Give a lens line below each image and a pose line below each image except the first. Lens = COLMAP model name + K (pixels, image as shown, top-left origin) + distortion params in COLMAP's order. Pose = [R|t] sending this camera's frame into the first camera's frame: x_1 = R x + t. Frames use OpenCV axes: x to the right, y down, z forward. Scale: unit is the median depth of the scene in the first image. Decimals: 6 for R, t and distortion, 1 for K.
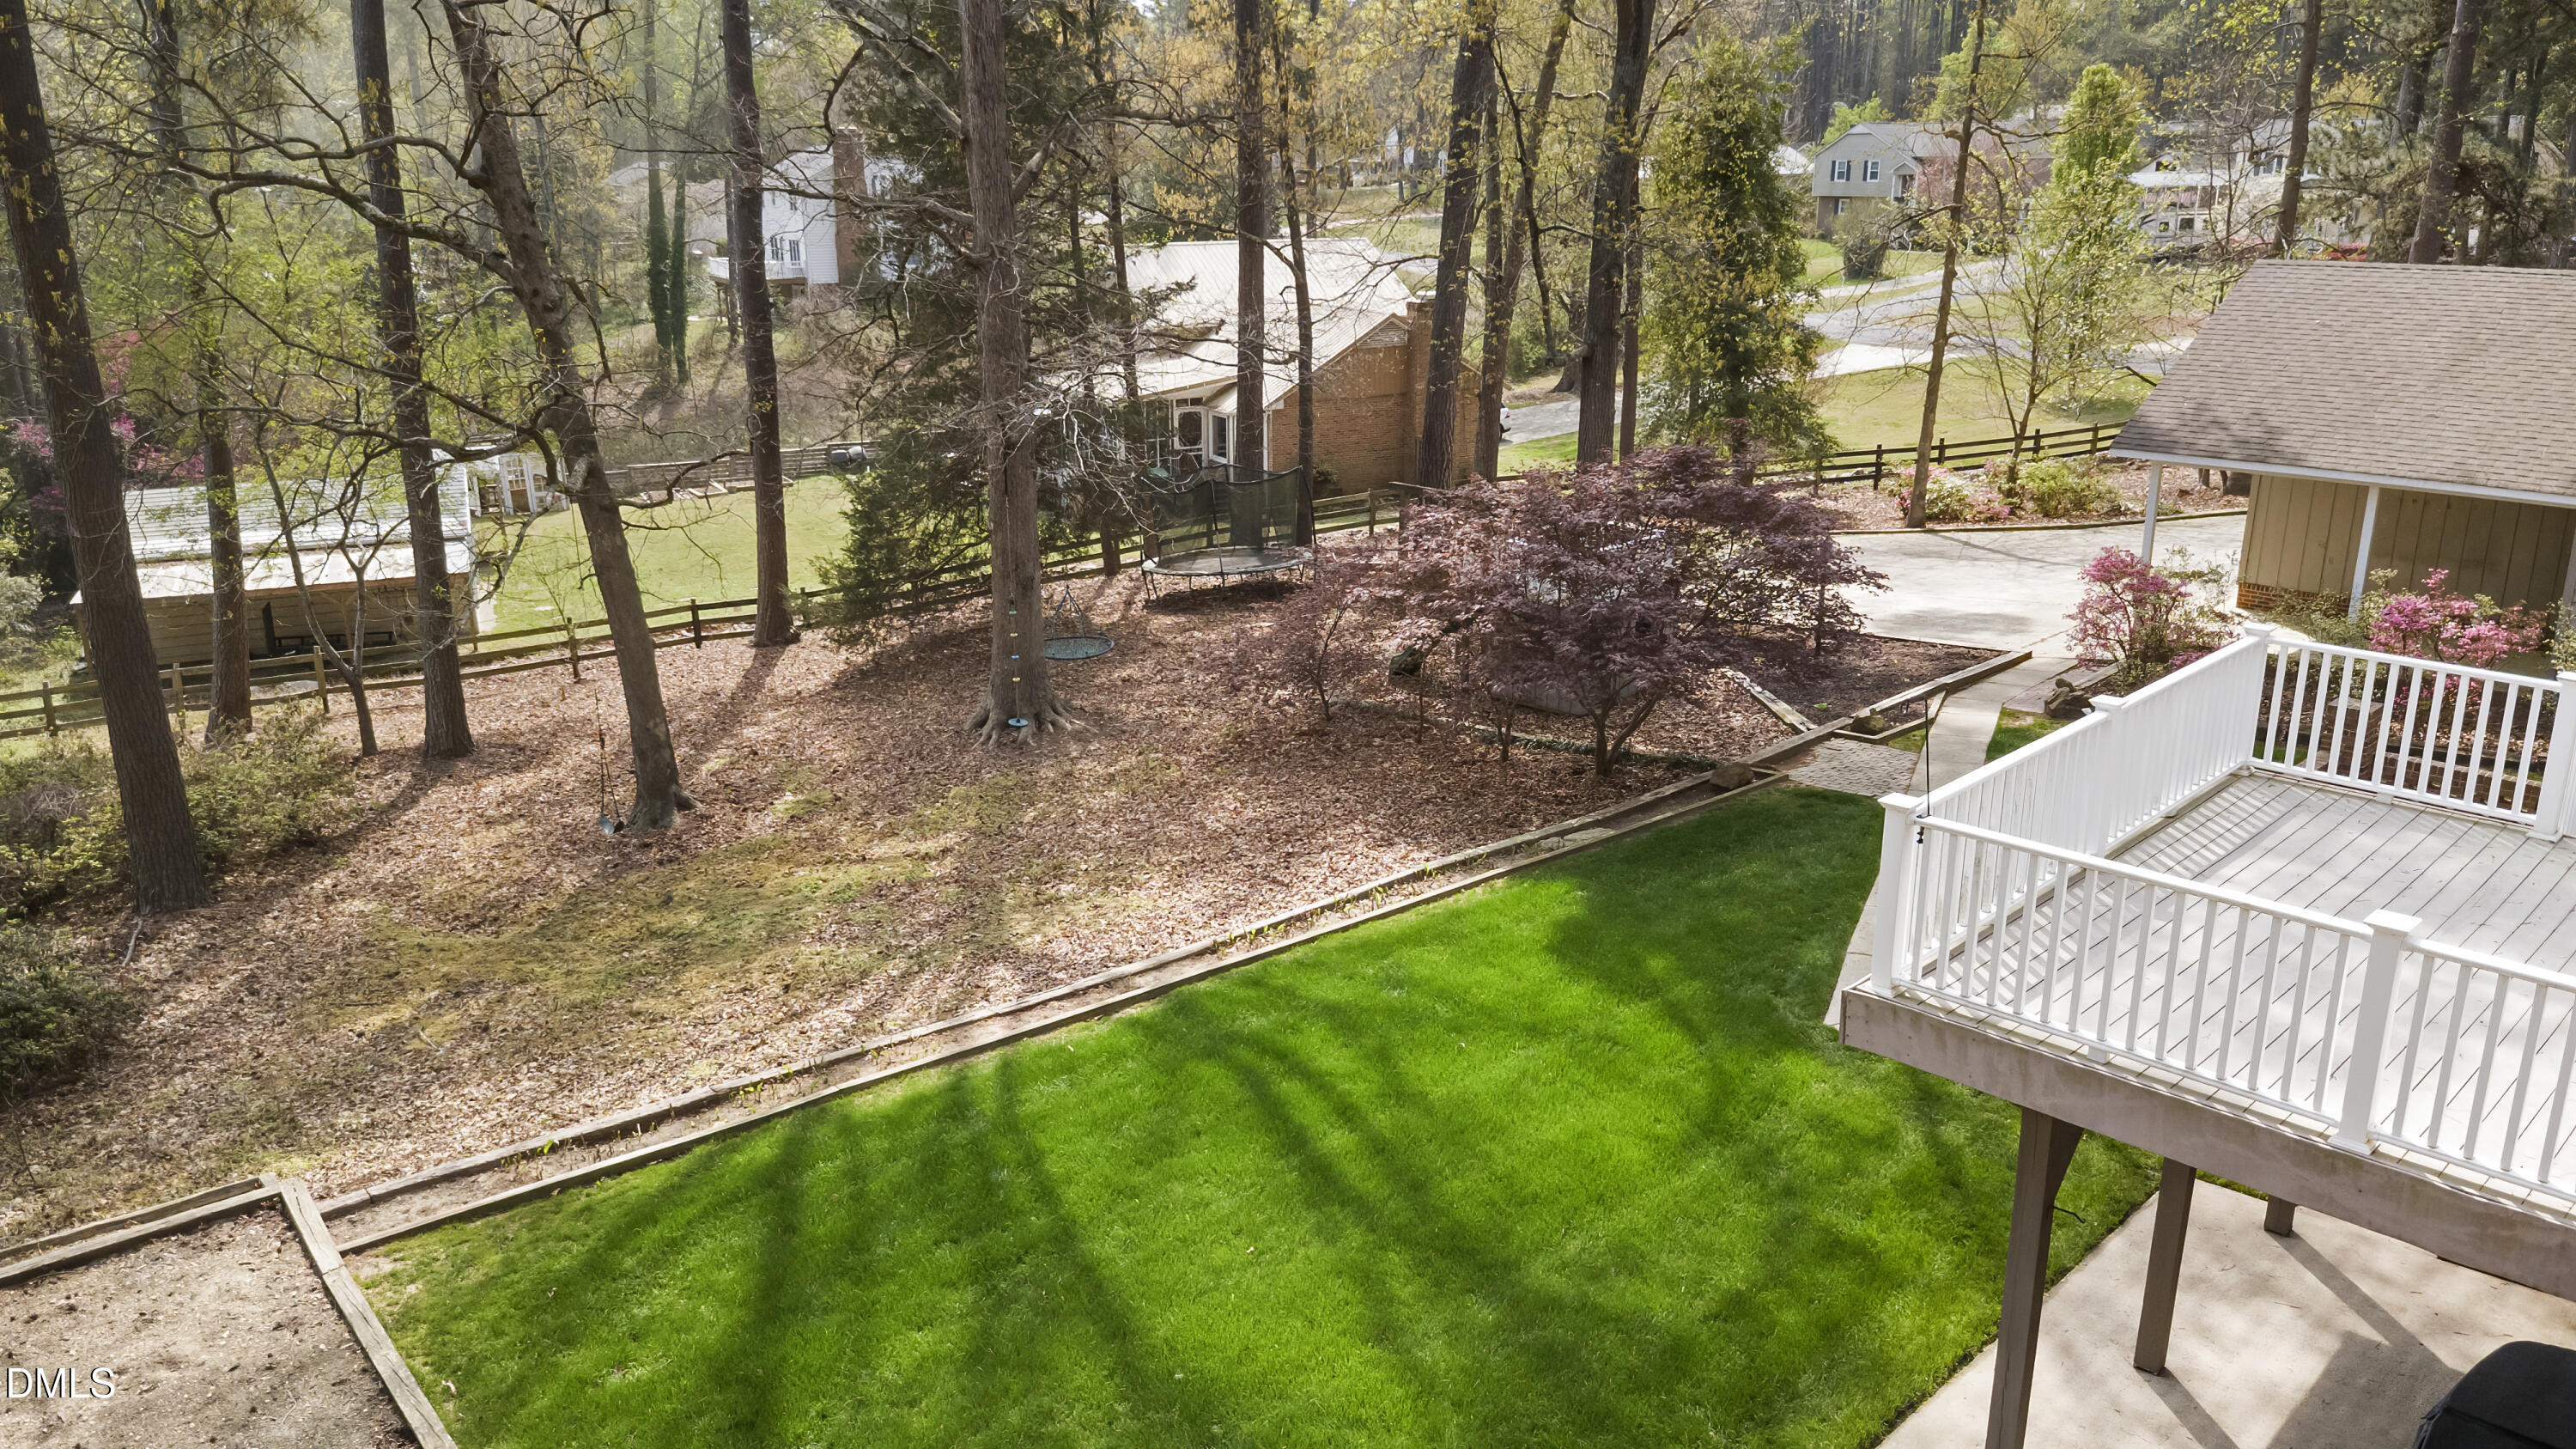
lens RADIAL K [[1806.4, 0, 1288.0], [0, 1806.4, 724.5], [0, 0, 1]] dist [0.001941, 0.000241]
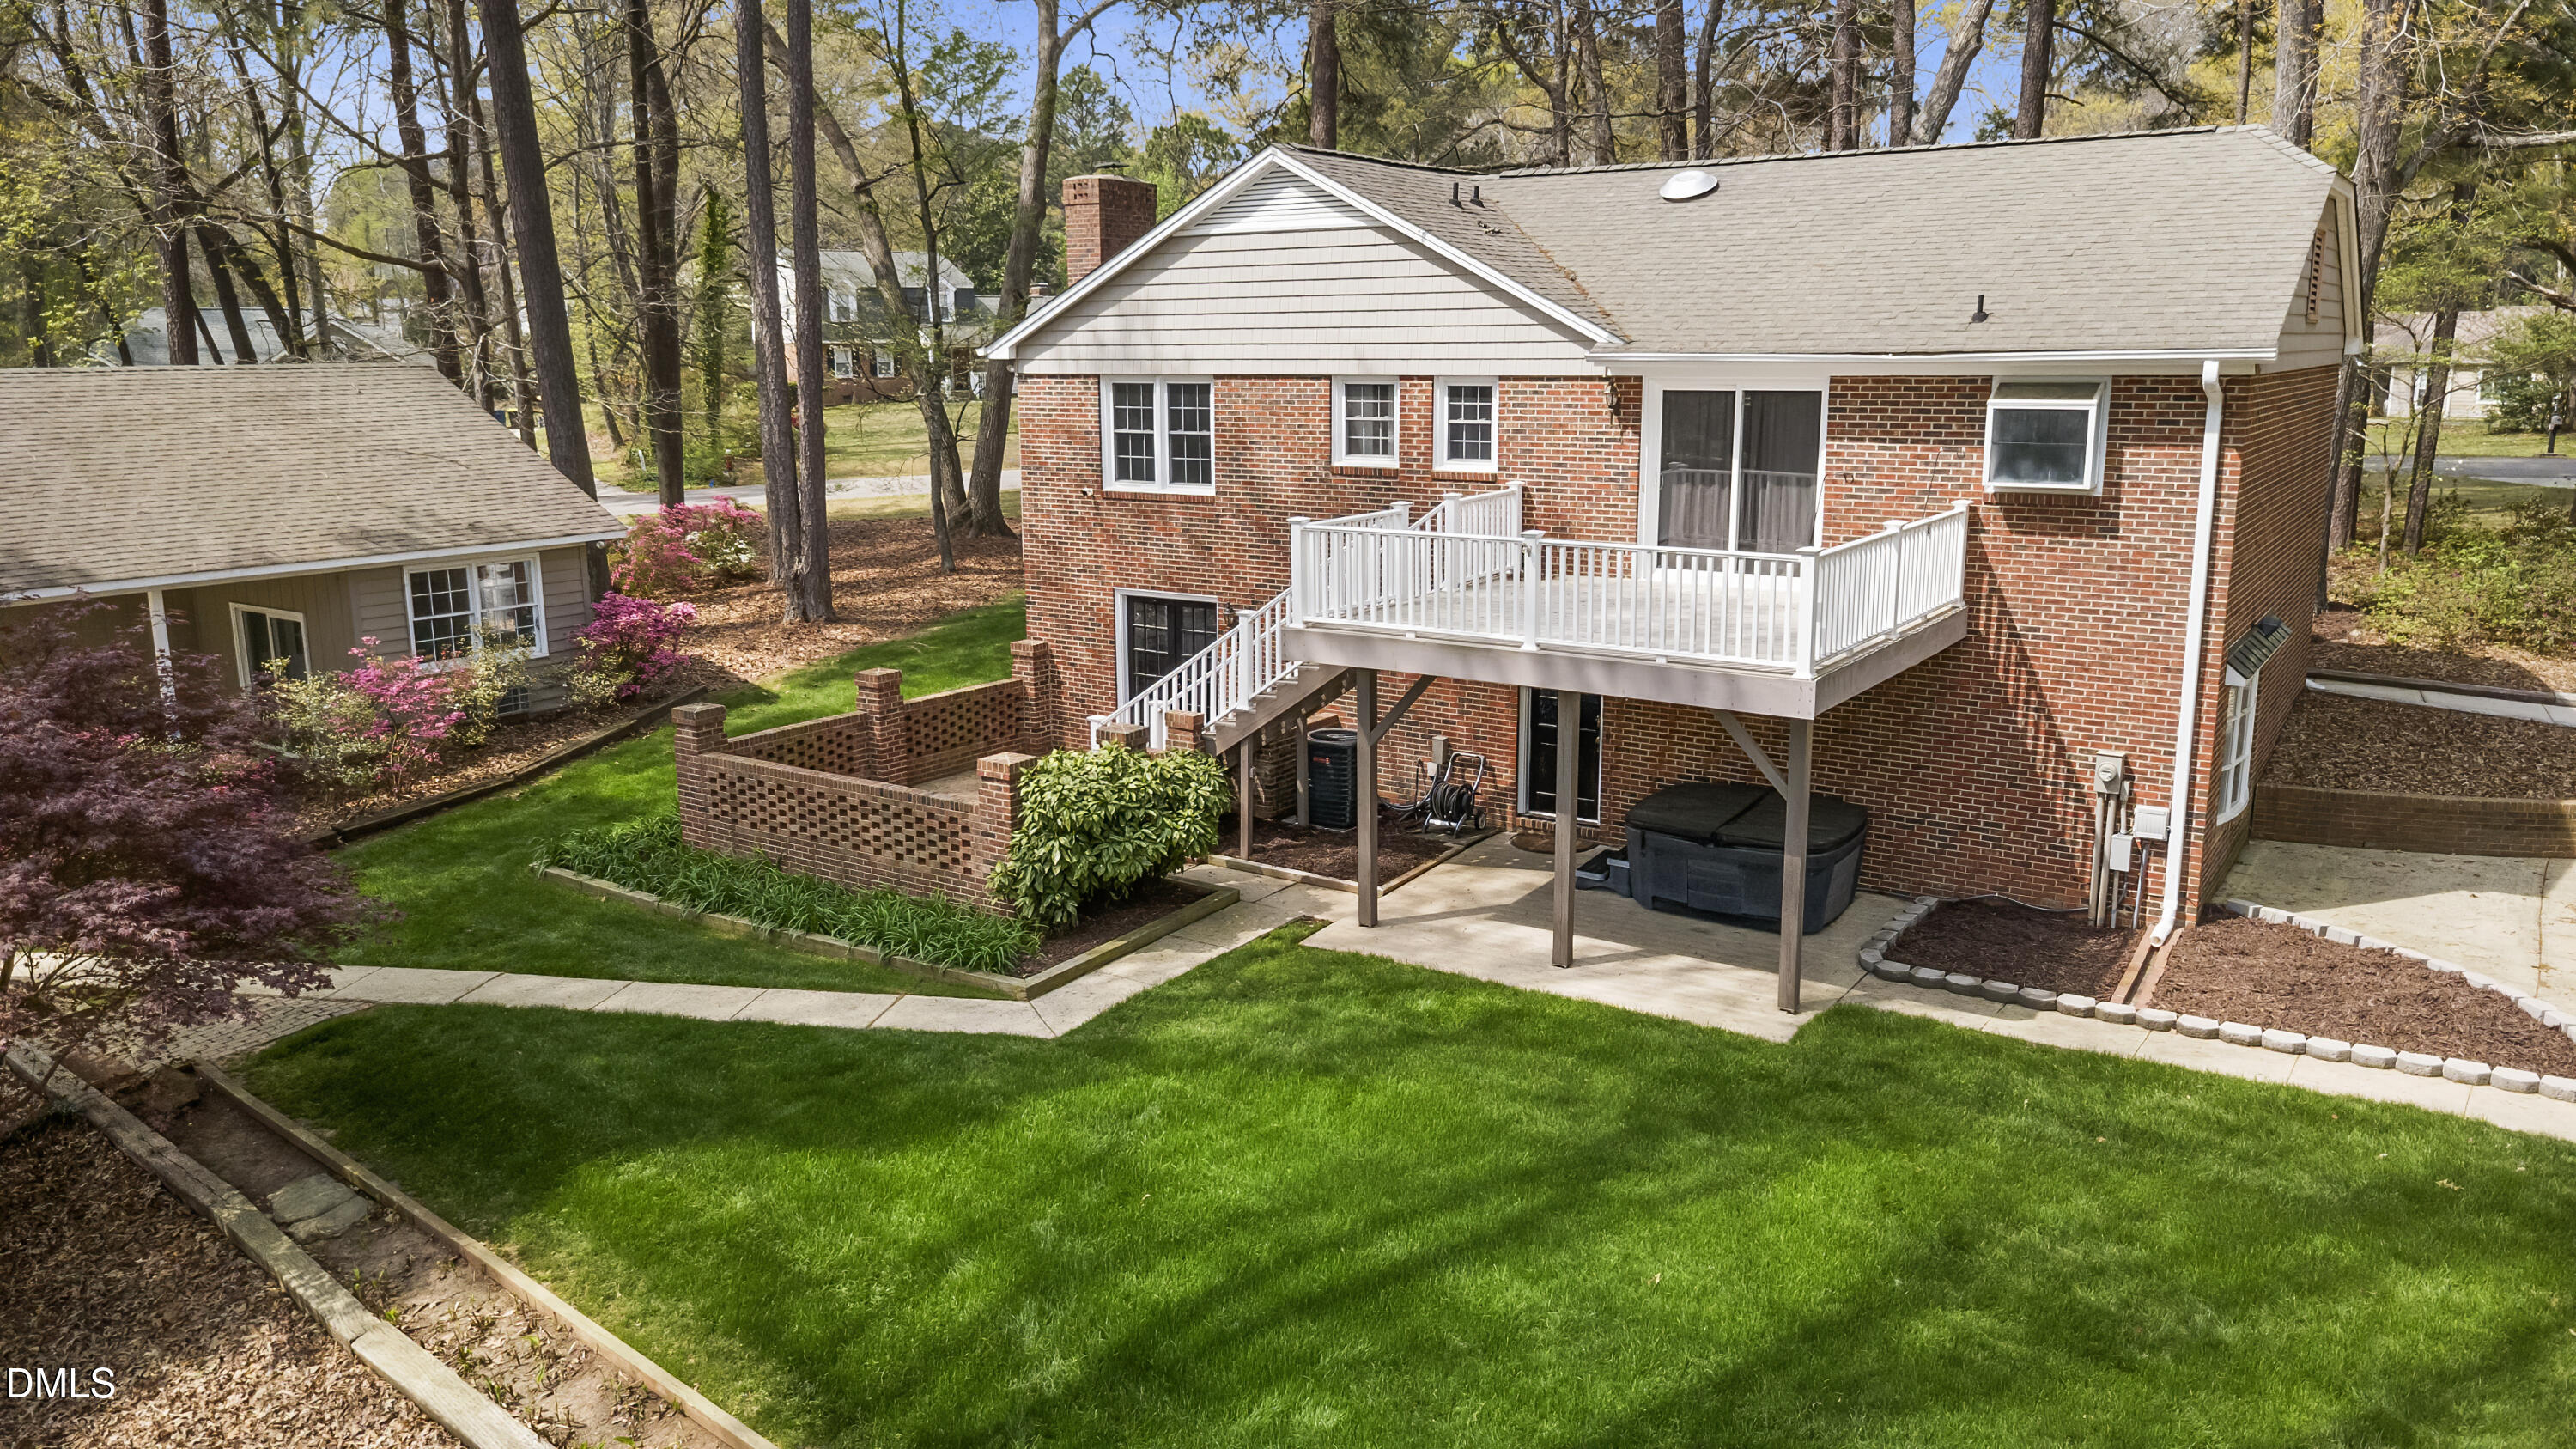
lens RADIAL K [[1795.3, 0, 1288.0], [0, 1795.3, 724.5], [0, 0, 1]] dist [-0.001420, -0.000816]
pose [[-0.189393, -0.191034, 0.963139, -0.763594], [0.296026, 0.924144, 0.241511, -0.227330], [-0.936215, 0.330854, -0.118475, 1.103577]]
